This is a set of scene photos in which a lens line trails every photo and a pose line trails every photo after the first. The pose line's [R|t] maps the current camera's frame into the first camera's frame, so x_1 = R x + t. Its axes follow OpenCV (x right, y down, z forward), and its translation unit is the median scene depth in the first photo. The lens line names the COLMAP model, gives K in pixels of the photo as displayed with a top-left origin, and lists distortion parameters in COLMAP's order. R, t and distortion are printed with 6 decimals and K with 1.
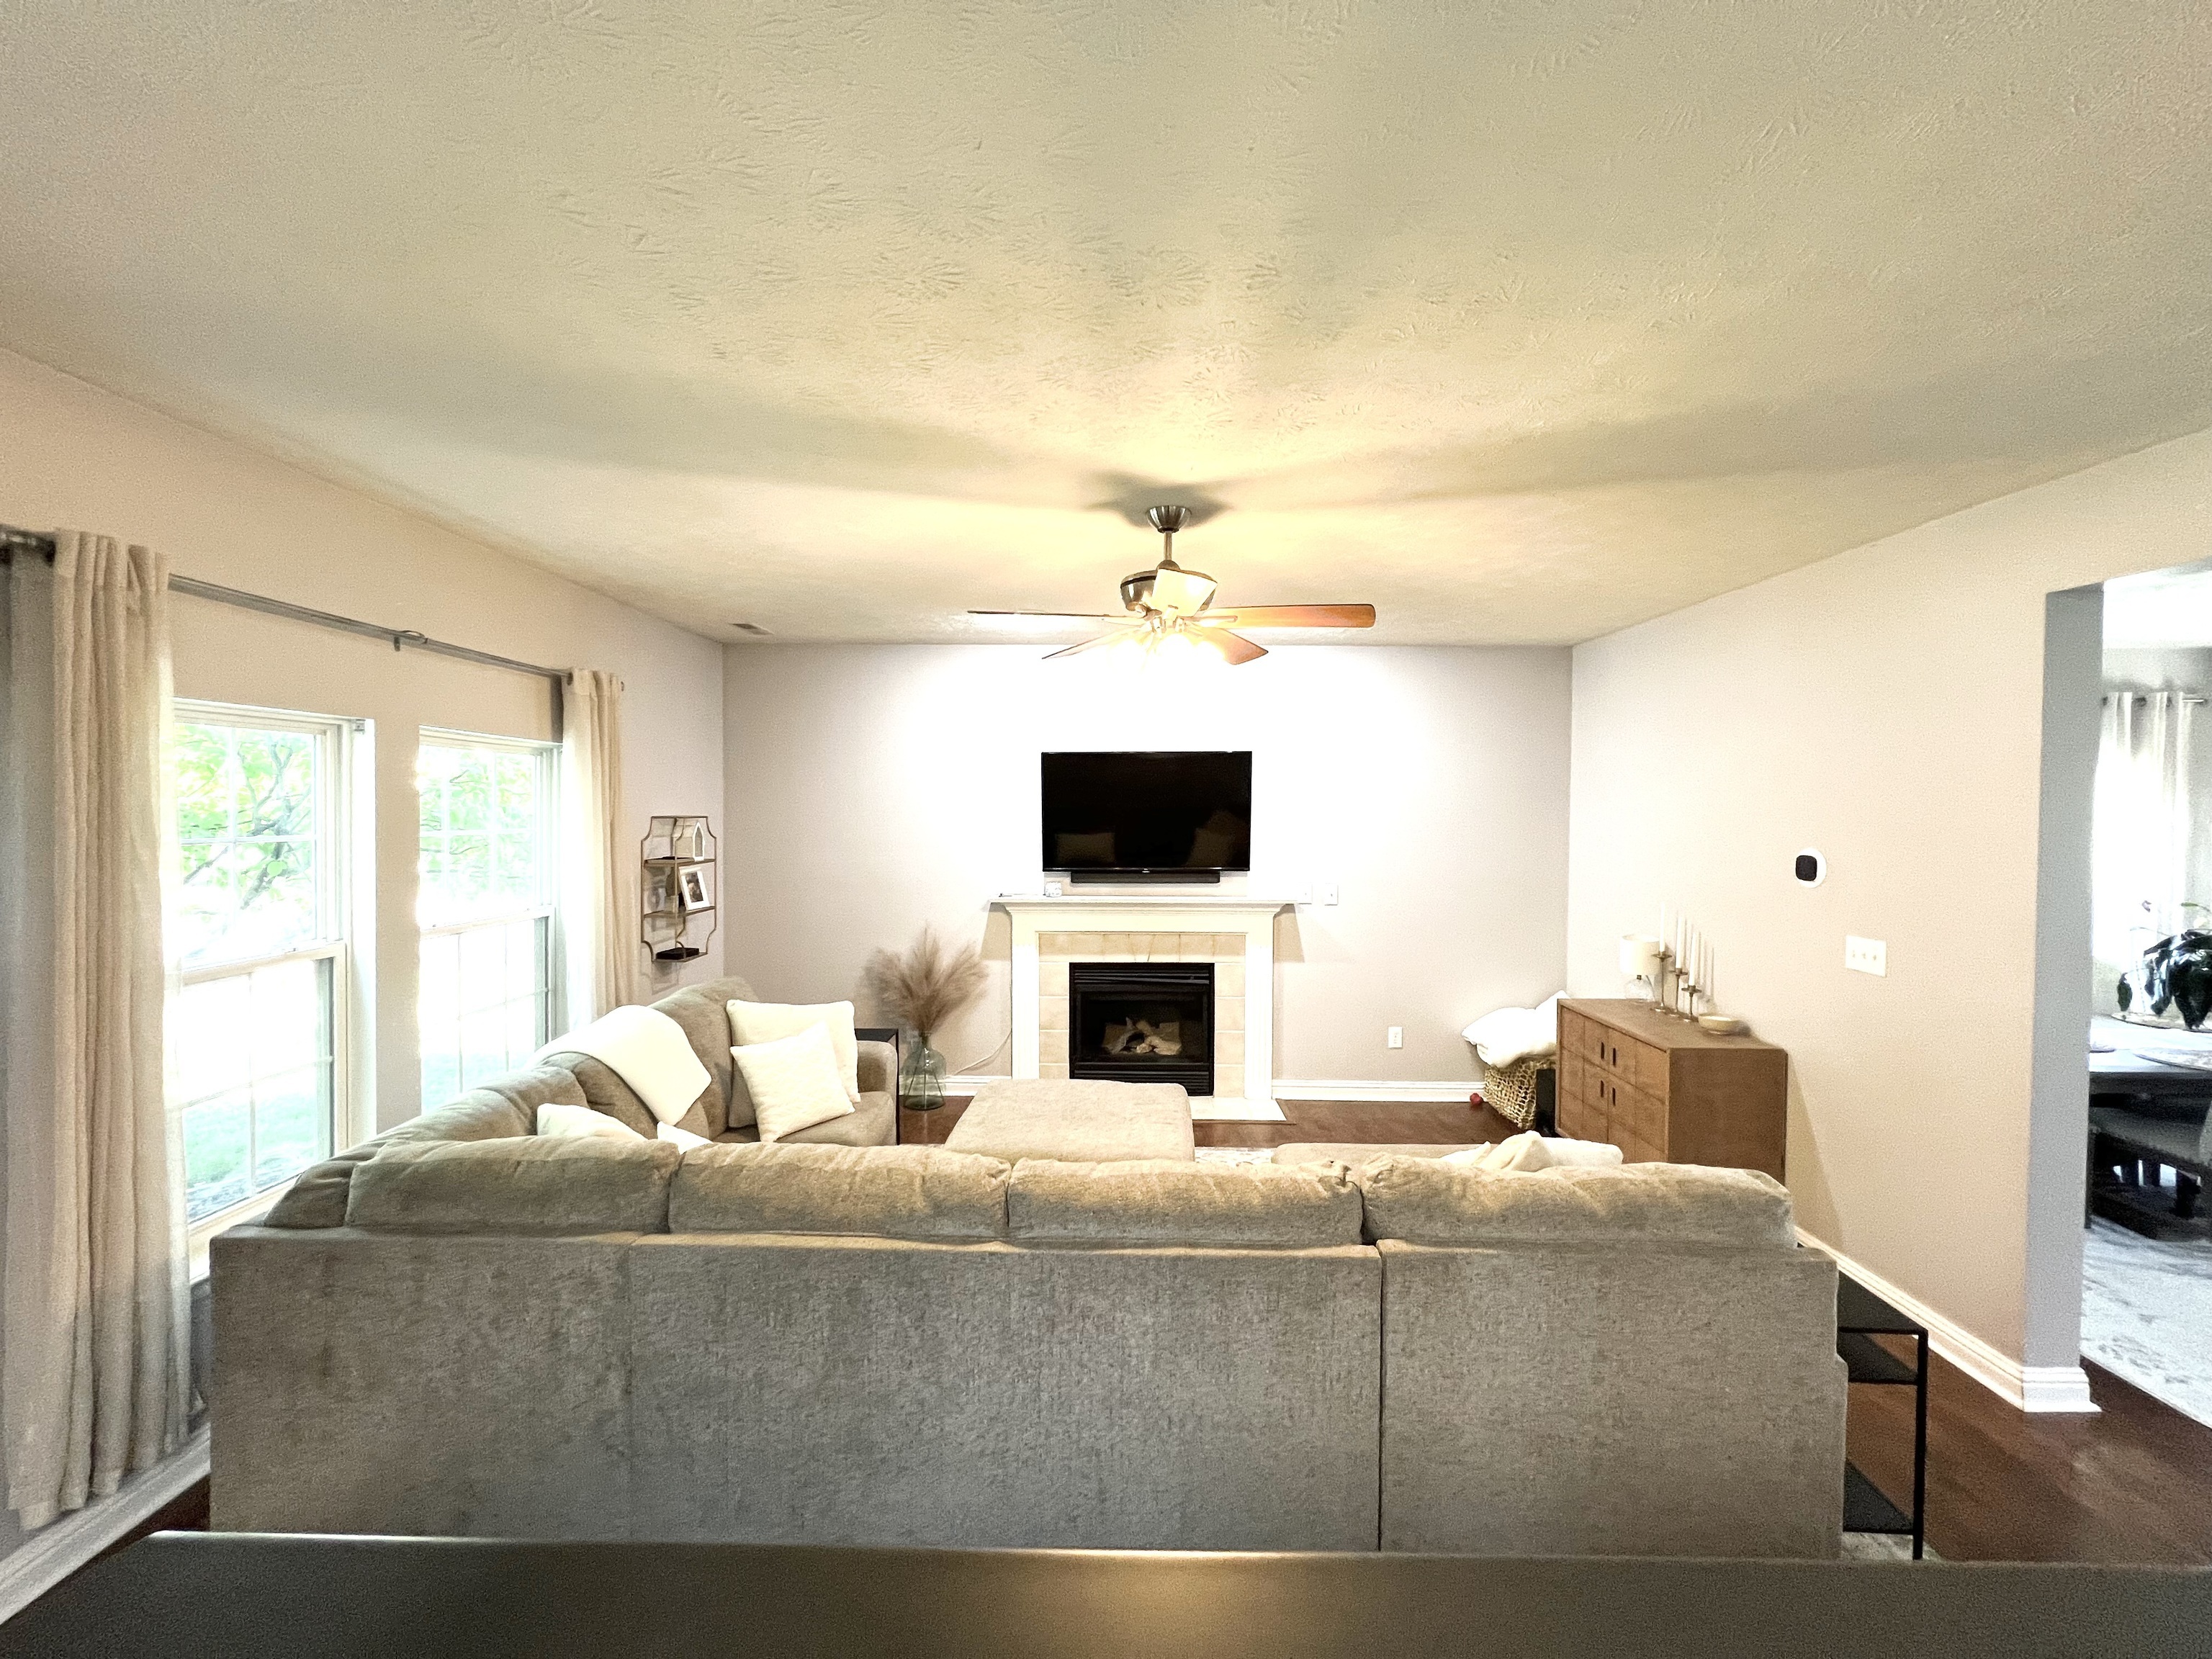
lens RADIAL K [[885.5, 0, 1100.7], [0, 885.5, 828.0], [0, 0, 1]] dist [-0.001926, 0.000165]
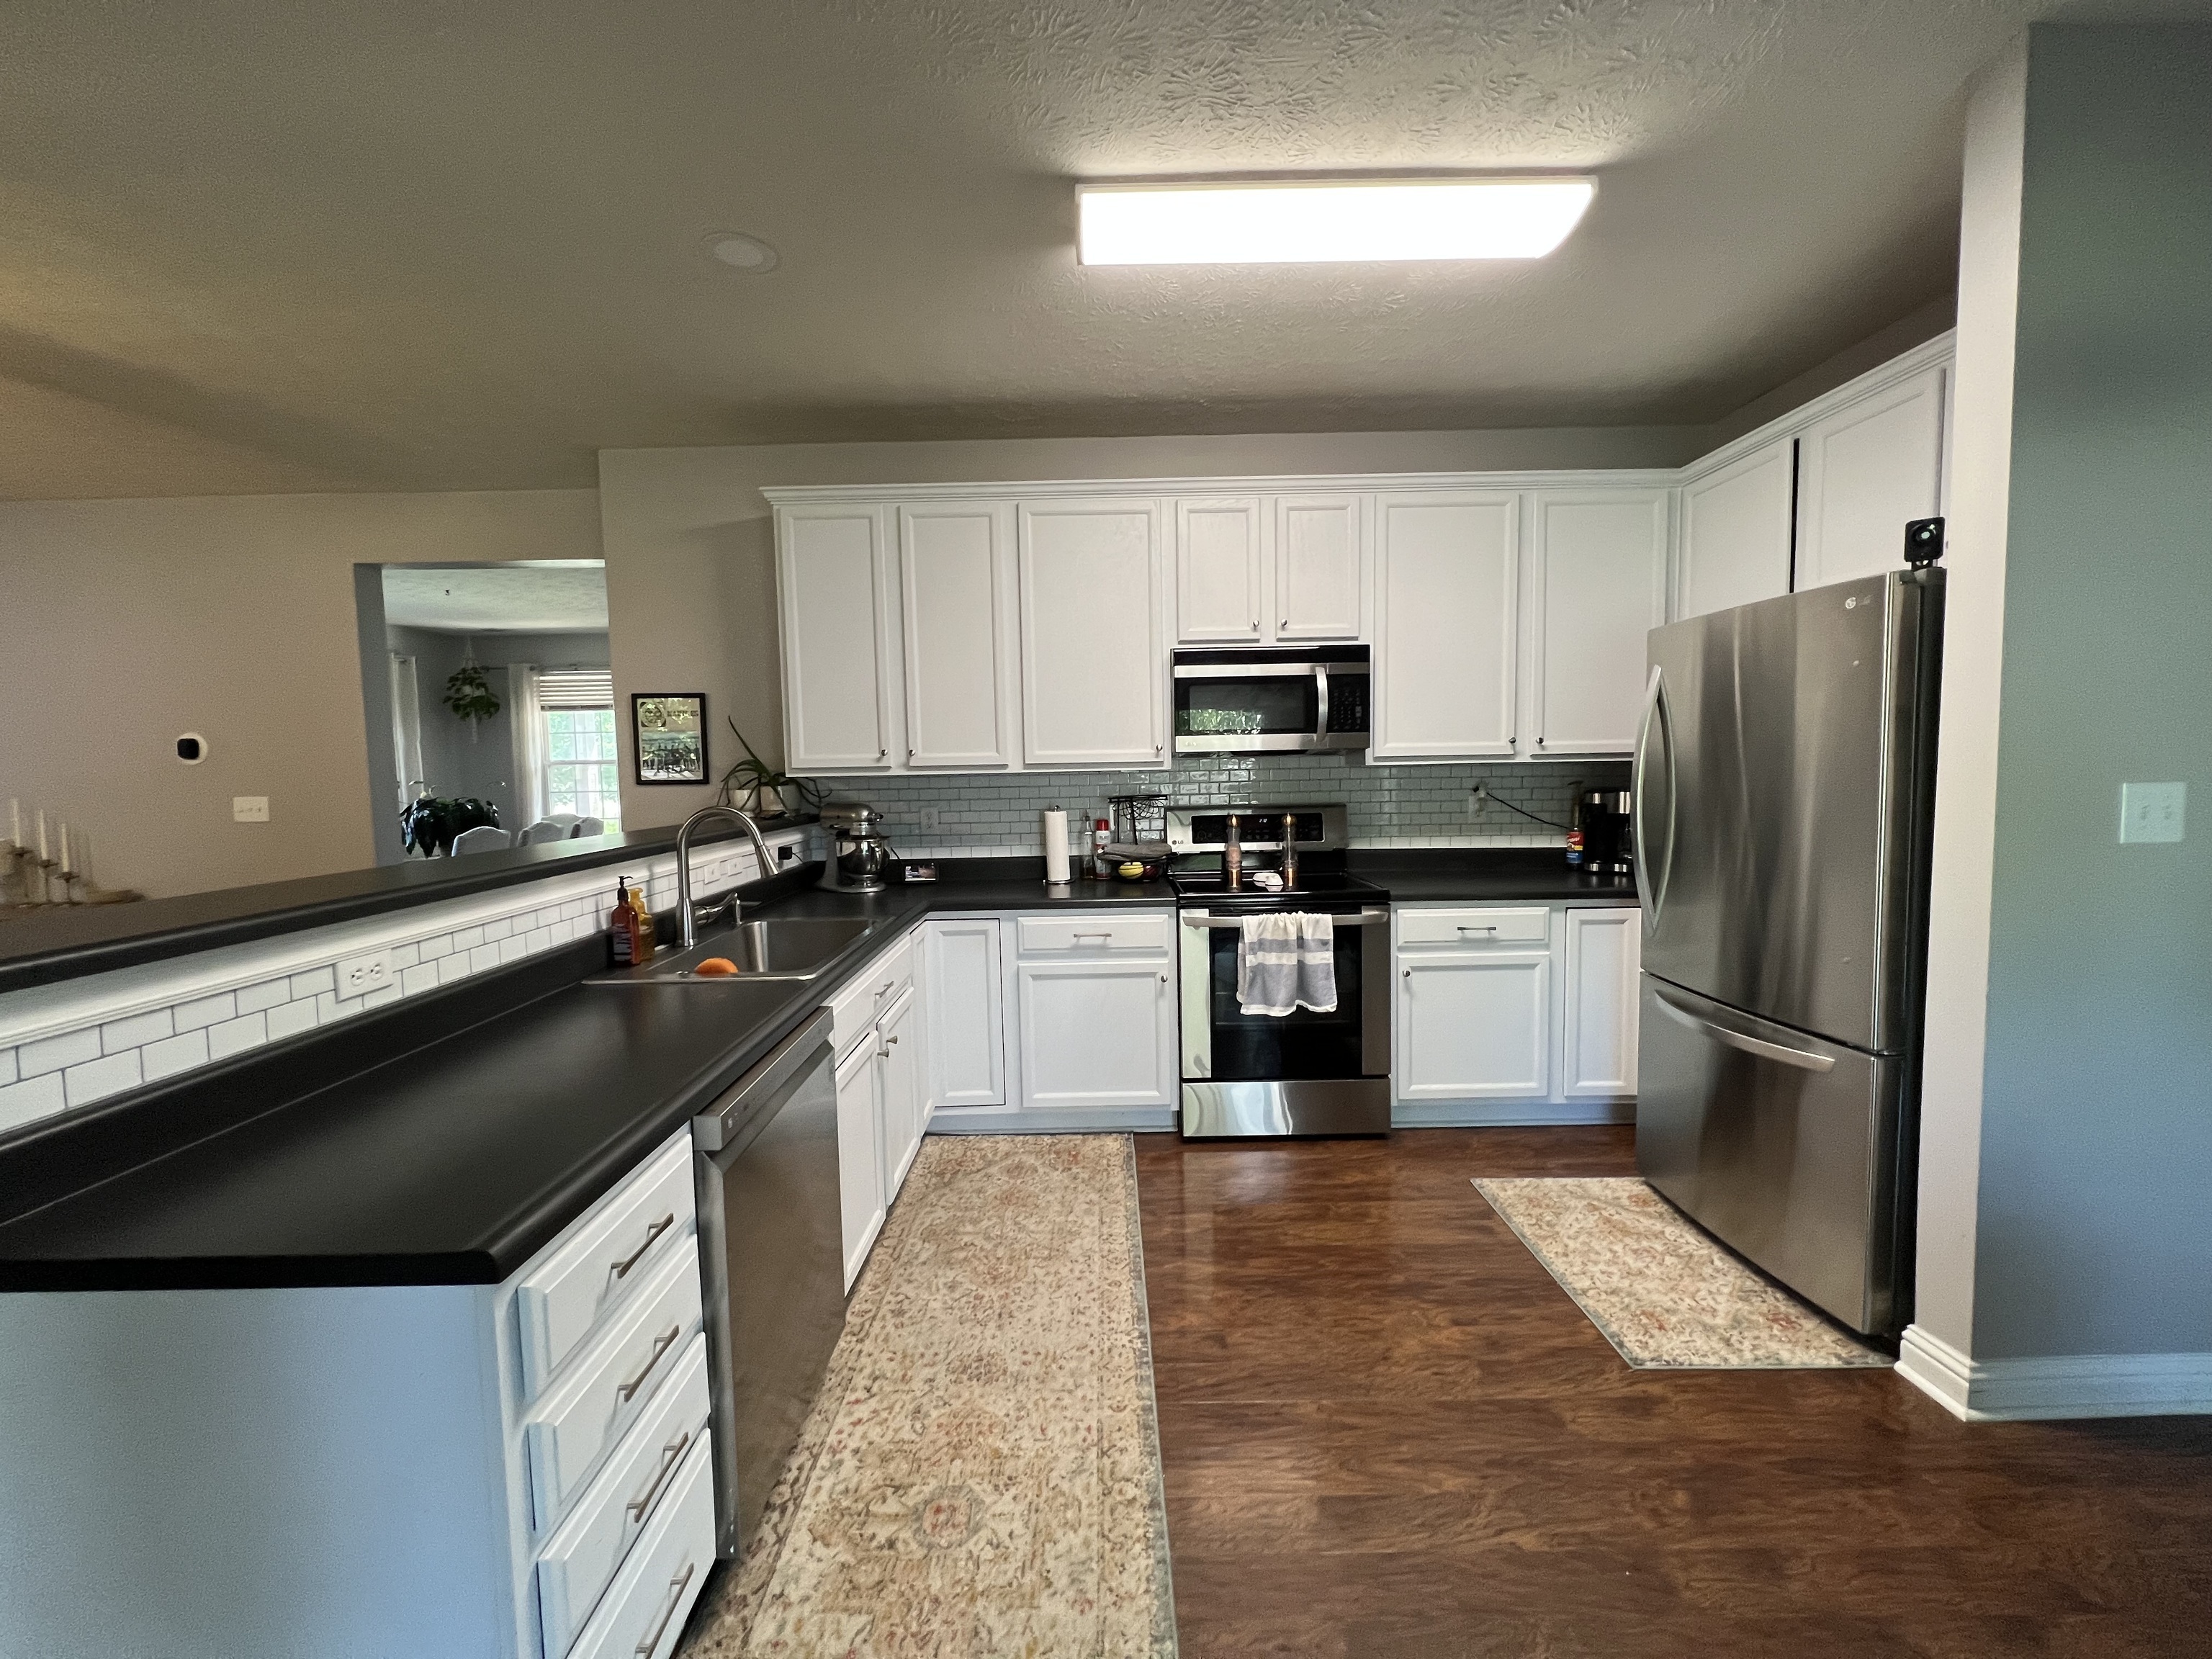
lens RADIAL K [[885.5, 0, 1096.1], [0, 885.5, 830.9], [0, 0, 1]] dist [-0.001926, 0.000165]
pose [[-0.009138, -0.081158, 0.996659, -0.310246], [0.041783, 0.995799, 0.081471, 0.076100], [-0.999085, 0.042388, -0.005709, -0.174671]]
